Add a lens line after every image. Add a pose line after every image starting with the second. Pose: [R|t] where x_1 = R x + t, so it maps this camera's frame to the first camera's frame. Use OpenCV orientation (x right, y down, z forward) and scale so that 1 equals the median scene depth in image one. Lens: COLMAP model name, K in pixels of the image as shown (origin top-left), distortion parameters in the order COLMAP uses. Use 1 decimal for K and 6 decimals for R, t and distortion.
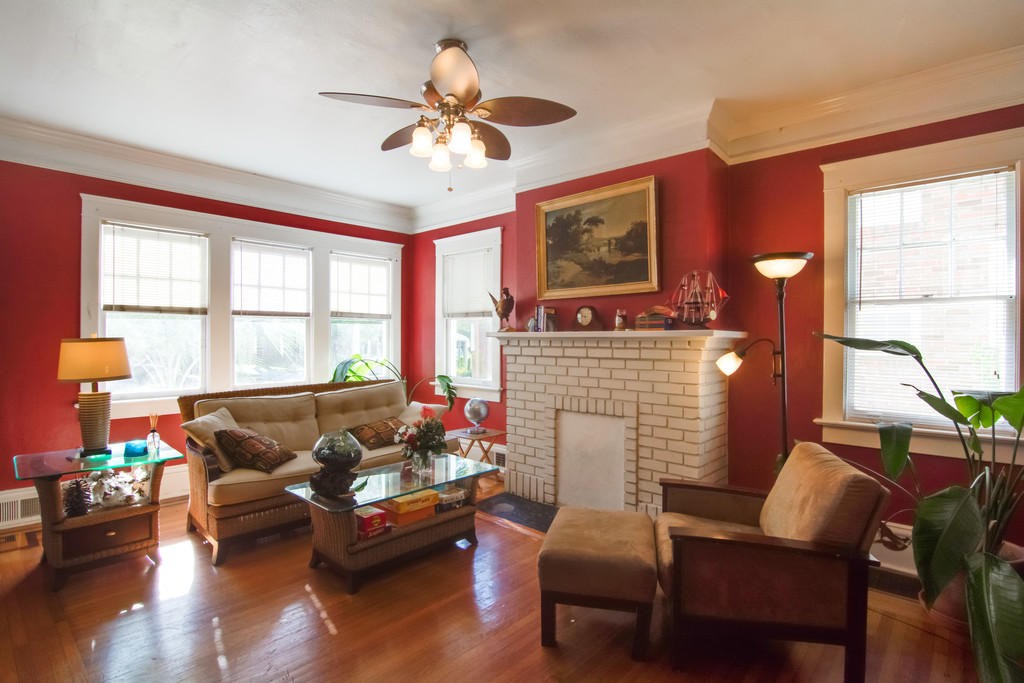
lens RADIAL K [[508.8, 0, 518.3], [0, 508.8, 338.6], [0, 0, 1]] dist [-0.033396, -0.000410]
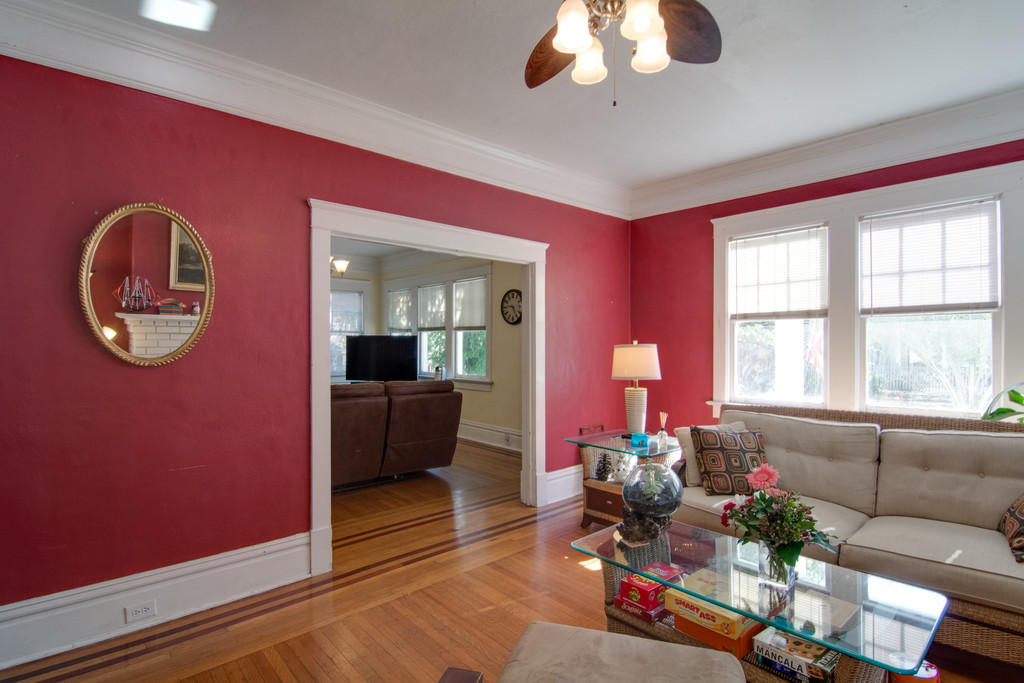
lens RADIAL K [[508.8, 0, 514.4], [0, 508.8, 345.8], [0, 0, 1]] dist [-0.033396, -0.000410]
pose [[-0.131833, -0.003228, -0.991267, 0.336051], [0.002939, 0.999989, -0.003647, 0.003507], [0.991268, -0.003394, -0.131822, 0.671270]]
